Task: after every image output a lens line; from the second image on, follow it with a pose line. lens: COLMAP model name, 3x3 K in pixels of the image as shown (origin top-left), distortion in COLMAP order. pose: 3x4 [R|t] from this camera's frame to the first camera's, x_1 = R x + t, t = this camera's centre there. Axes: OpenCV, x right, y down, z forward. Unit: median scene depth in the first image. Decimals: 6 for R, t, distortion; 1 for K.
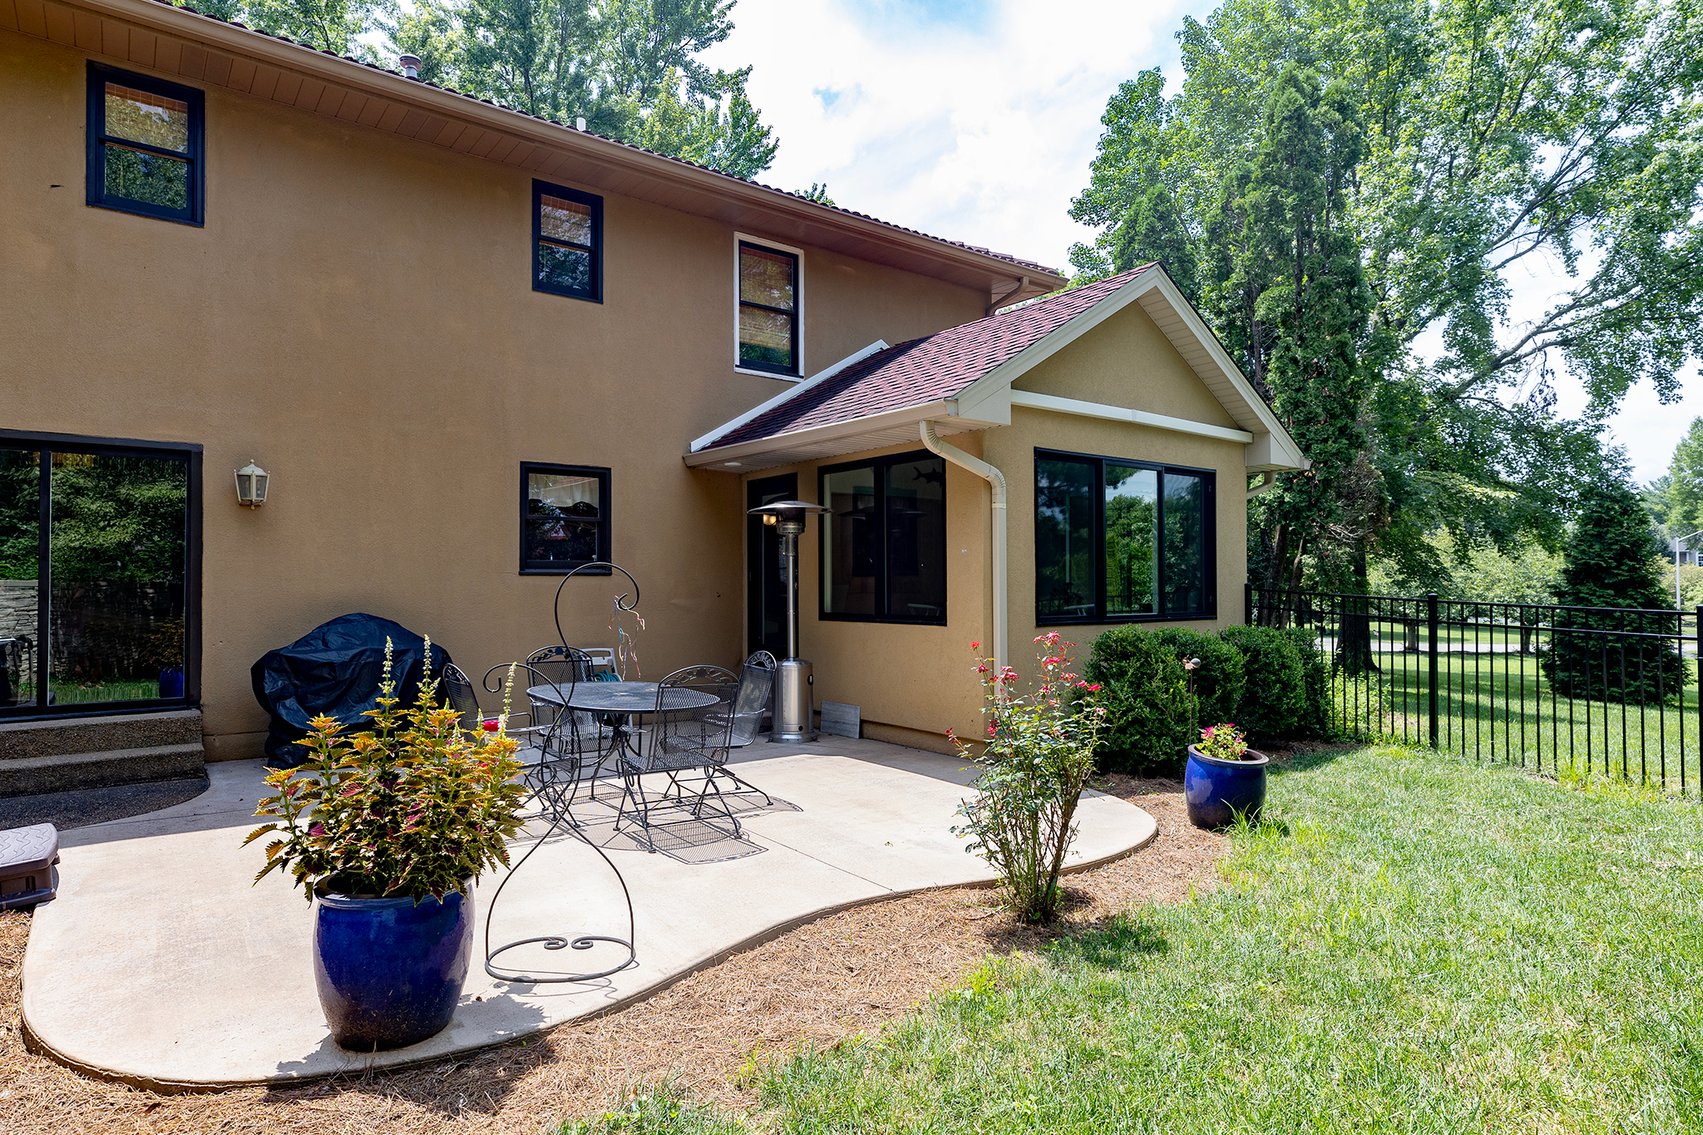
lens RADIAL K [[942.2, 0, 851.5], [0, 942.2, 567.5], [0, 0, 1]] dist [0.010573, 0.001357]
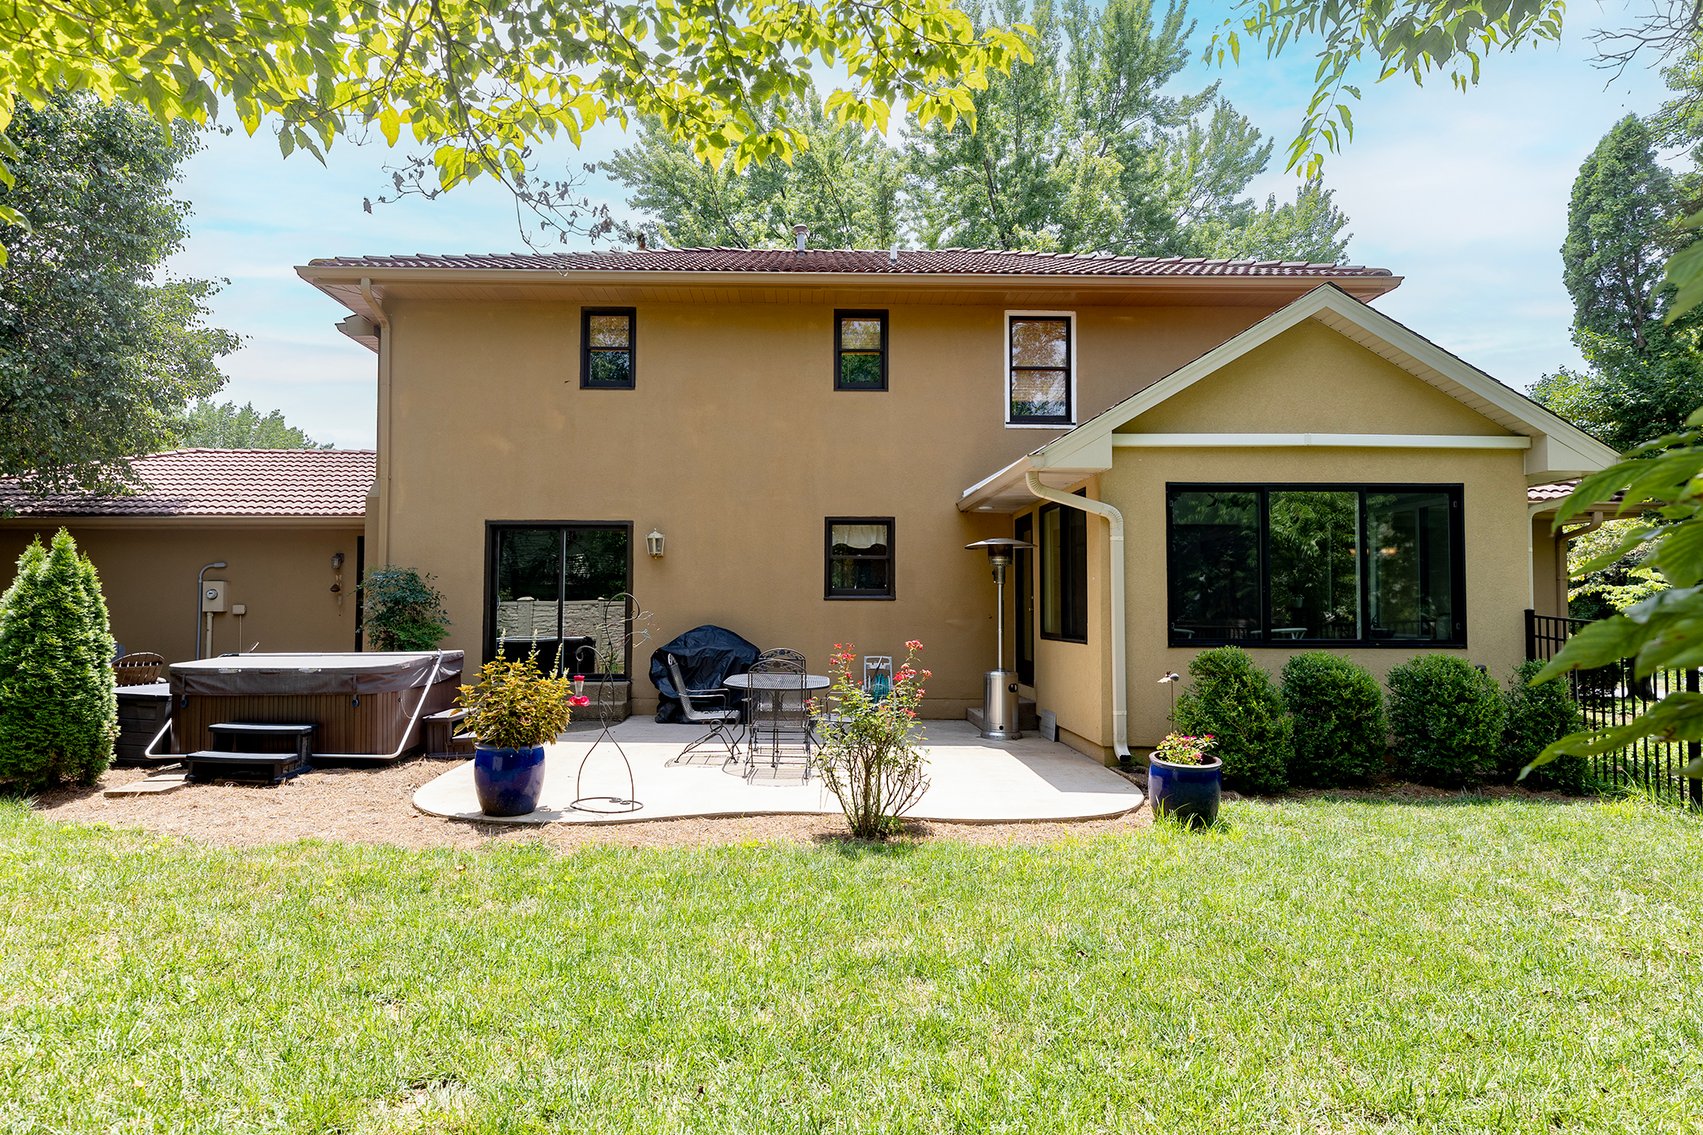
lens RADIAL K [[988.9, 0, 851.5], [0, 988.9, 567.5], [0, 0, 1]] dist [-0.000061, 0.000013]
pose [[0.800714, -0.019794, -0.598720, 0.537344], [0.005344, 0.999650, -0.025902, -0.001458], [0.599023, 0.017541, 0.800539, -0.122312]]
